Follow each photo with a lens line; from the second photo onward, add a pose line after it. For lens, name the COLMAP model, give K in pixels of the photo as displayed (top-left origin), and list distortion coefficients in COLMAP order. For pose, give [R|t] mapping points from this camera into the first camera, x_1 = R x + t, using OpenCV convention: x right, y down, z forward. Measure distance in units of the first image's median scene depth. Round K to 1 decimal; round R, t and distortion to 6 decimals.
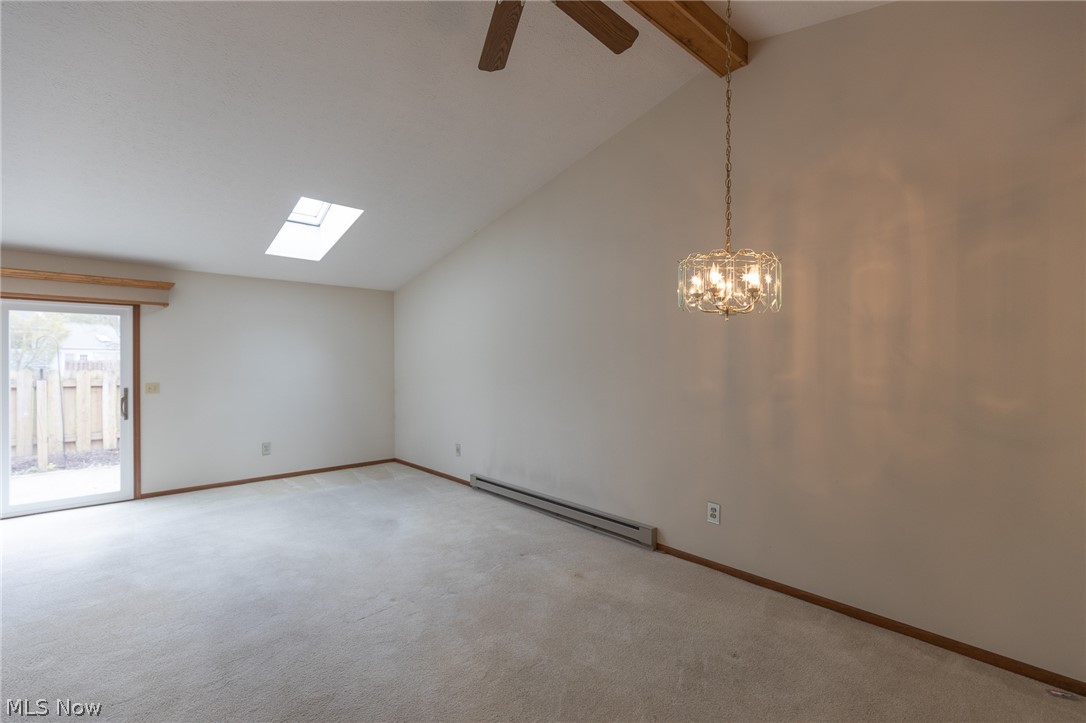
lens RADIAL K [[486.6, 0, 548.3], [0, 486.6, 364.9], [0, 0, 1]] dist [0.008676, -0.001788]
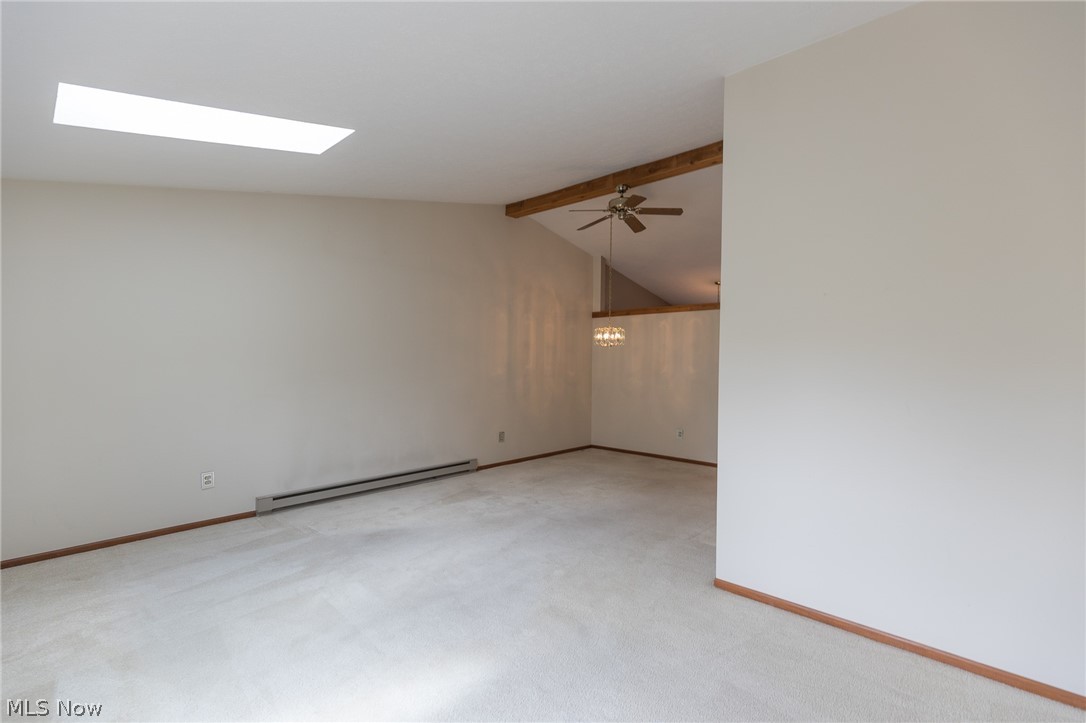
lens RADIAL K [[486.6, 0, 549.0], [0, 486.6, 363.4], [0, 0, 1]] dist [0.008676, -0.001788]
pose [[-0.069509, 0.003606, 0.997575, -1.805522], [0.006813, 0.999972, -0.003140, 0.017108], [-0.997558, 0.006578, -0.069532, 1.054754]]
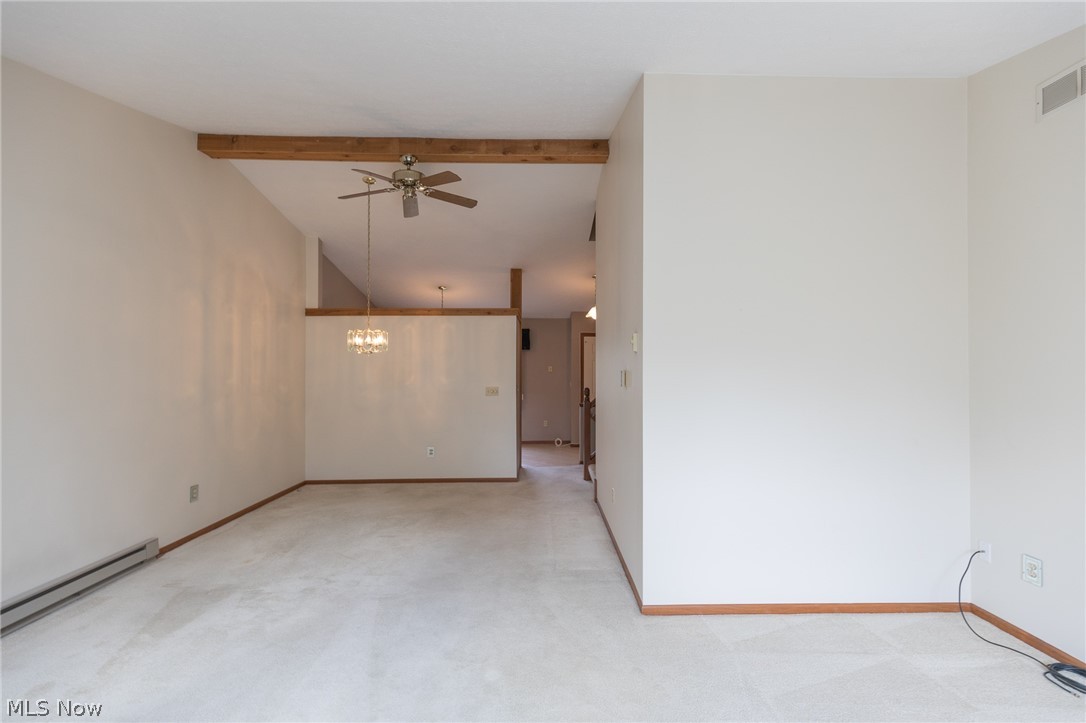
lens RADIAL K [[486.6, 0, 549.1], [0, 486.6, 363.0], [0, 0, 1]] dist [0.008676, -0.001788]
pose [[-0.740107, 0.020702, 0.672170, -1.313580], [0.020816, 0.999752, -0.007872, -0.001638], [-0.672167, 0.008166, -0.740355, 1.464627]]
